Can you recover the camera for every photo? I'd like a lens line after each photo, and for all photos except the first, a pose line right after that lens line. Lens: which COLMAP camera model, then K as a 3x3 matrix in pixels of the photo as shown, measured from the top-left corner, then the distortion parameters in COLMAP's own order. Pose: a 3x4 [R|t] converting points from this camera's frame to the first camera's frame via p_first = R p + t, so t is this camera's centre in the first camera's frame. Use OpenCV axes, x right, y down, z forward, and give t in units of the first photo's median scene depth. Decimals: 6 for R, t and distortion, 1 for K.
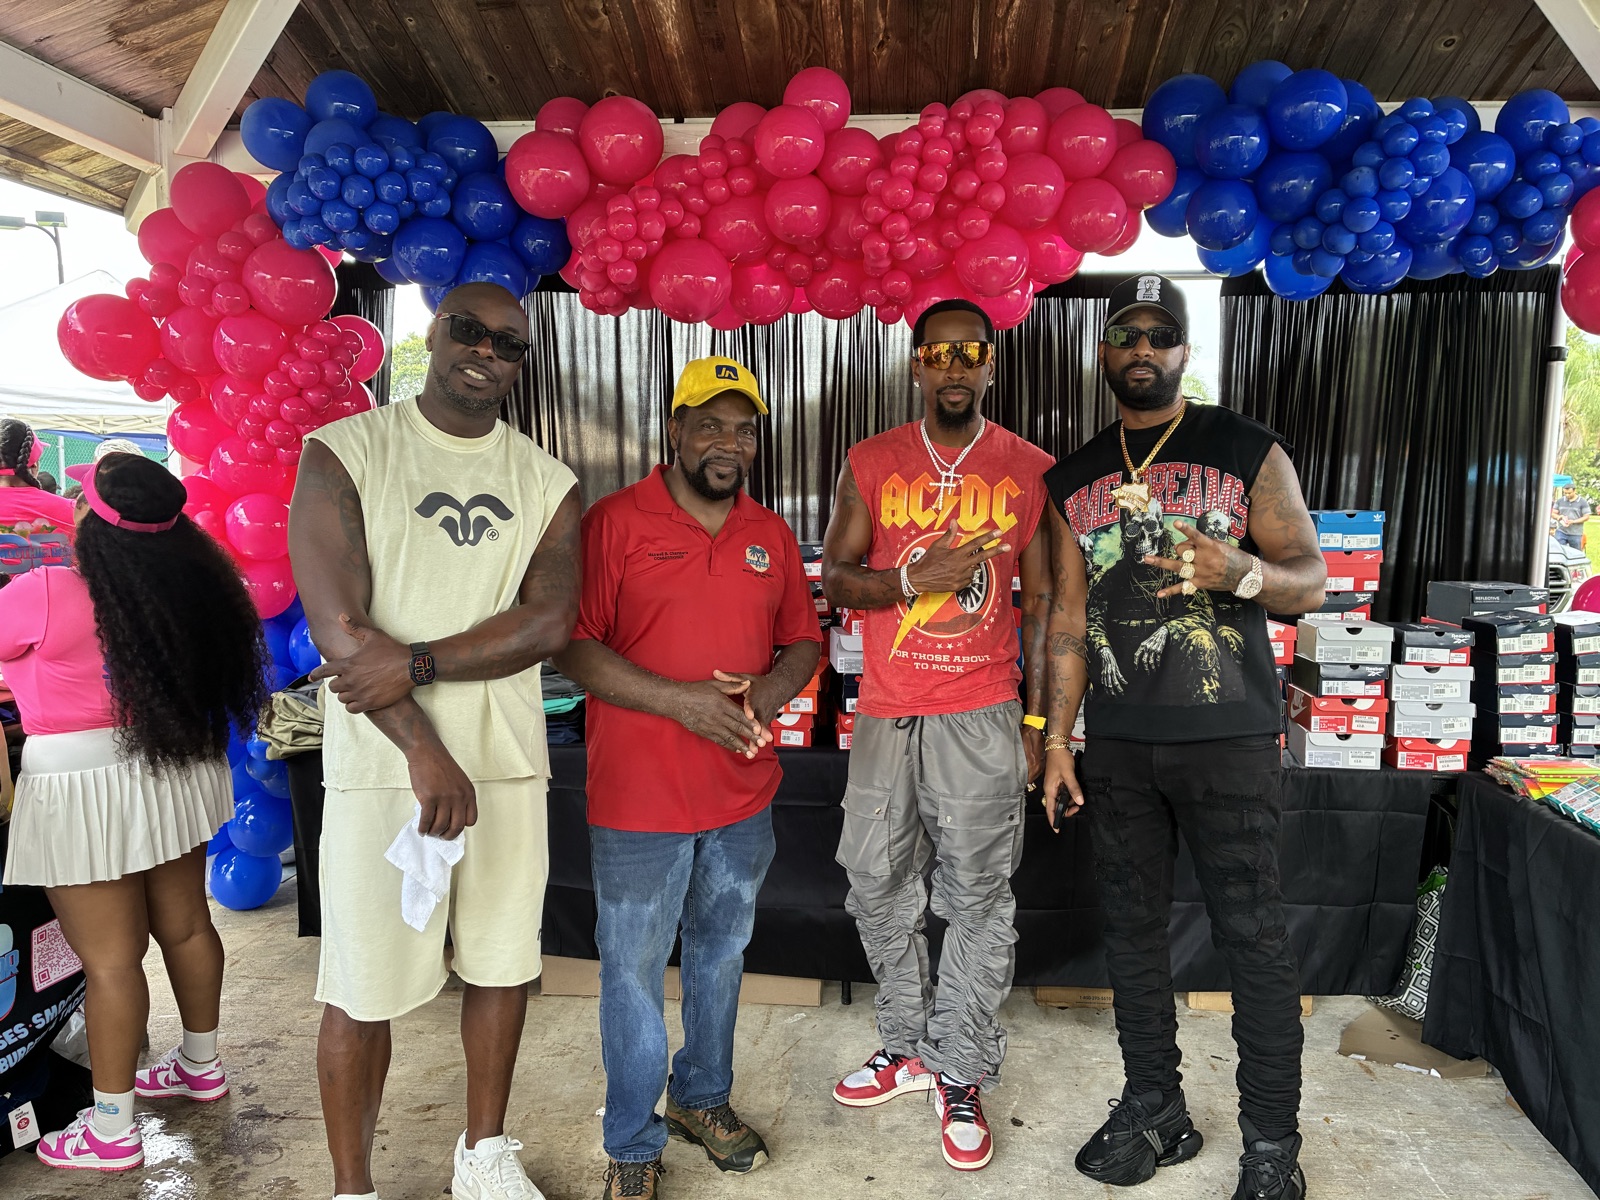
lens RADIAL K [[1217.6, 0, 779.8], [0, 1217.6, 590.1], [0, 0, 1]] dist [0.034745, 0.000991]
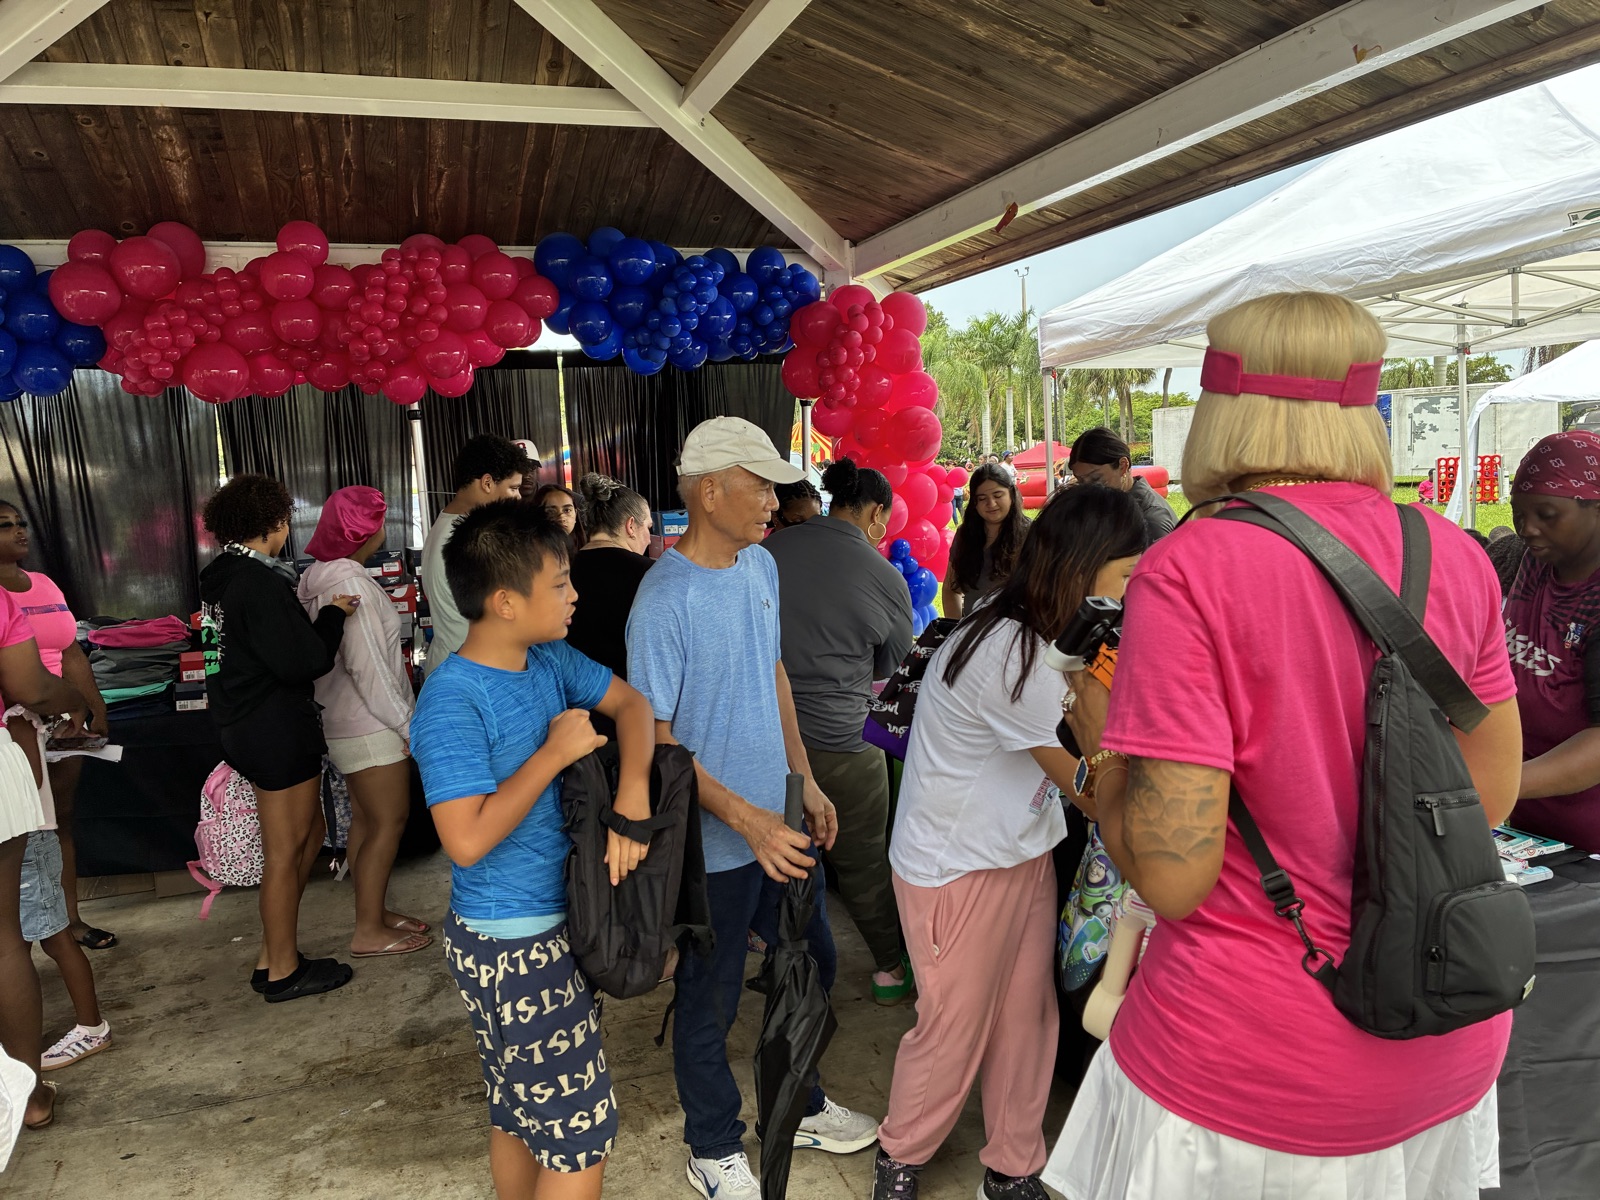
lens RADIAL K [[1173.9, 0, 800.0], [0, 1173.9, 600.0], [0, 0, 1]] dist [-0.019402, 0.001399]
pose [[0.896081, -0.104899, 0.431317, -0.080058], [0.096420, 0.994473, 0.041546, 0.007411], [-0.433291, 0.004359, 0.901243, -0.454519]]
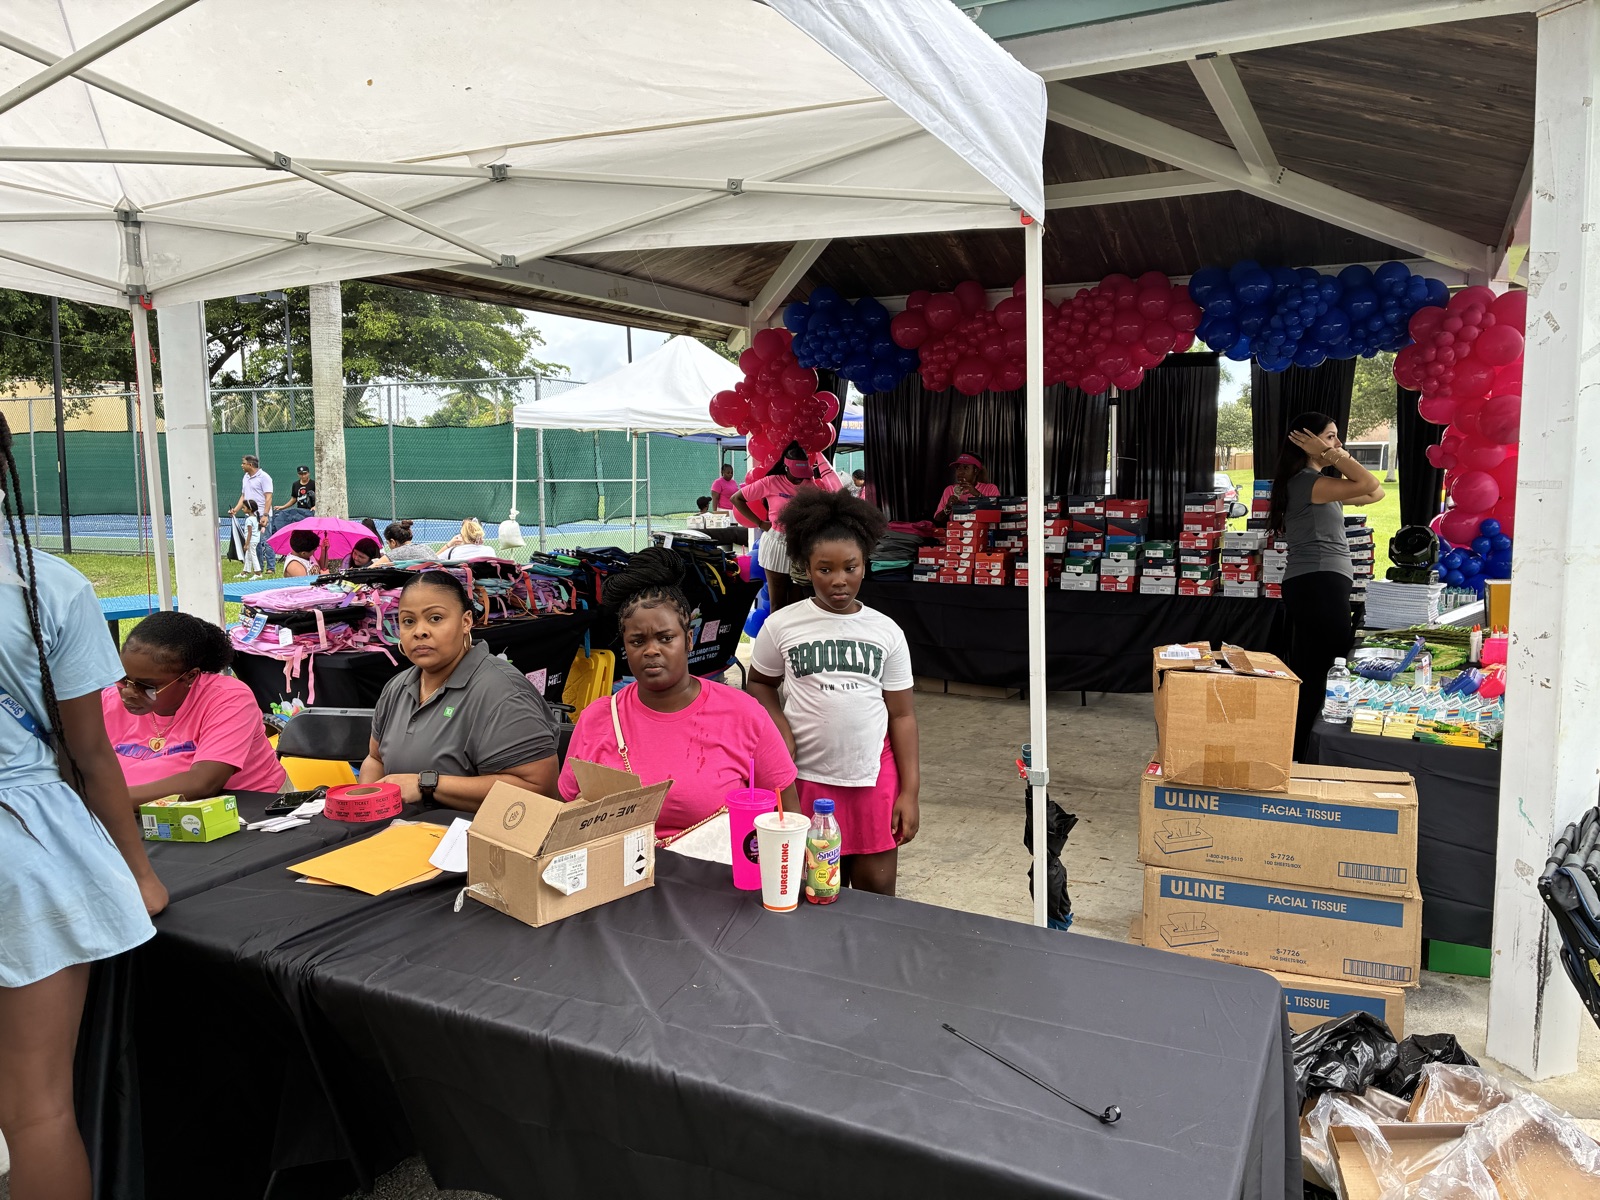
lens RADIAL K [[1224.1, 0, 850.7], [0, 1224.1, 650.1], [0, 0, 1]] dist [0.074459, 0.099208]
pose [[0.945742, 0.036652, -0.322843, 0.455455], [-0.012188, 0.996920, 0.077474, 0.067457], [0.324688, -0.069336, 0.943276, -1.187483]]
